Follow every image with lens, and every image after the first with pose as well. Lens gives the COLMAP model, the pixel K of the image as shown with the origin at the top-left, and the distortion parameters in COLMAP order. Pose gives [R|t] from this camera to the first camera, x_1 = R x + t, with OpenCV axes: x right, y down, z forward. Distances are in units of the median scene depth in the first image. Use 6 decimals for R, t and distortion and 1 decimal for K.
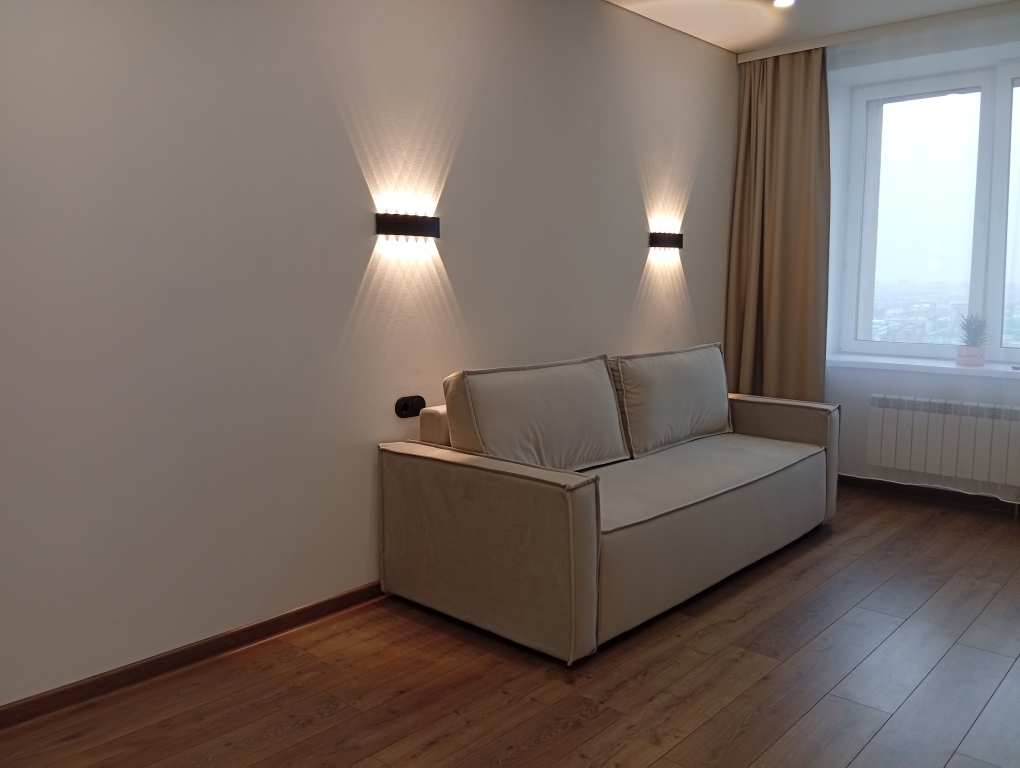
lens RADIAL K [[823.6, 0, 535.6], [0, 823.6, 373.7], [0, 0, 1]] dist [0.067795, -0.119209]
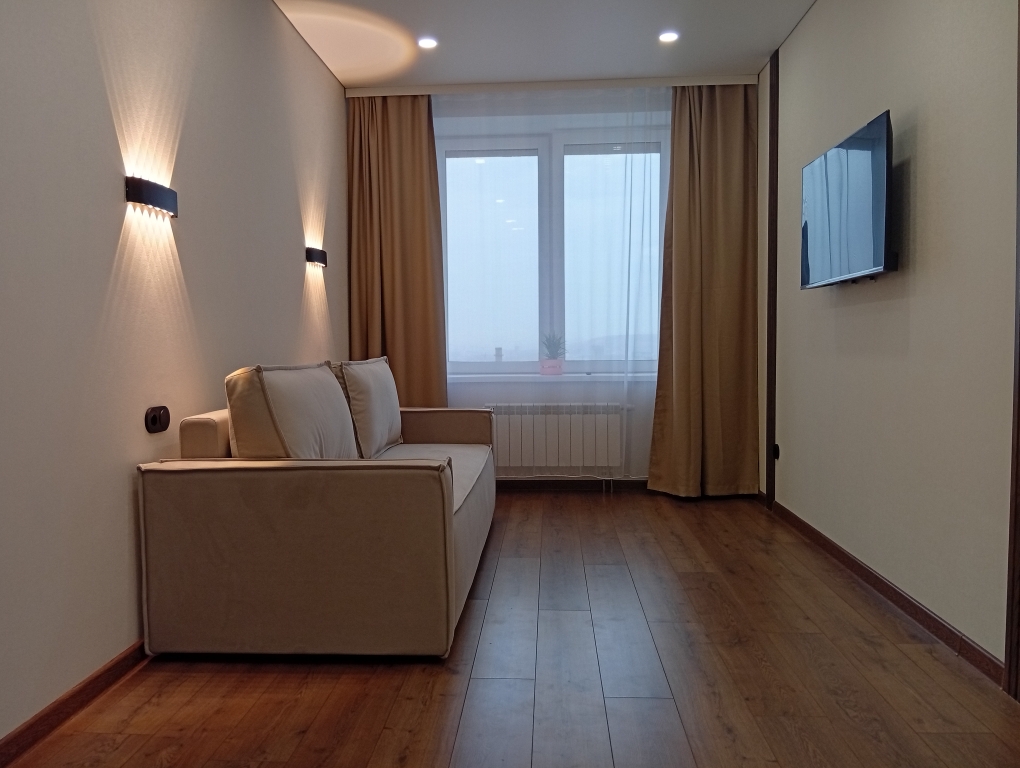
lens RADIAL K [[816.4, 0, 508.1], [0, 816.4, 383.2], [0, 0, 1]] dist [0.043490, -0.118815]
pose [[0.782214, -0.039559, 0.621752, -0.390119], [0.084514, 0.995495, -0.042987, 0.069505], [-0.617250, 0.086172, 0.782033, 0.158929]]
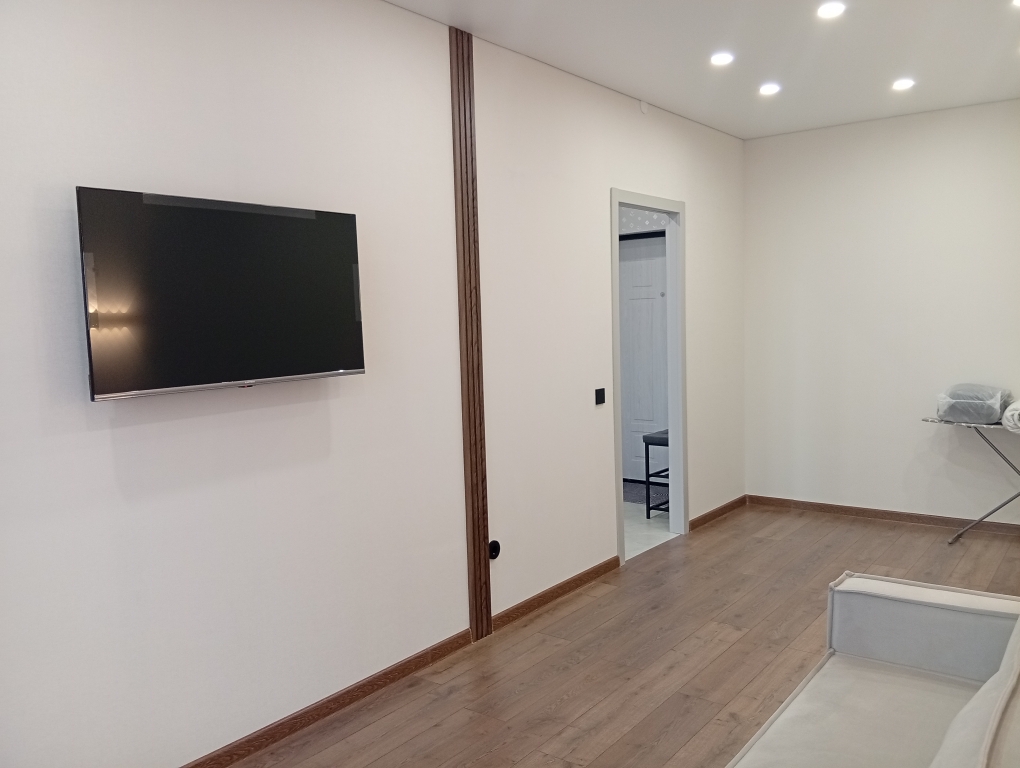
lens RADIAL K [[816.4, 0, 508.1], [0, 816.4, 383.2], [0, 0, 1]] dist [0.043490, -0.118815]
pose [[-0.997625, 0.034243, -0.059766, 0.388729], [0.021586, 0.979390, 0.200819, -0.225538], [0.065410, 0.199052, -0.977804, 1.493670]]
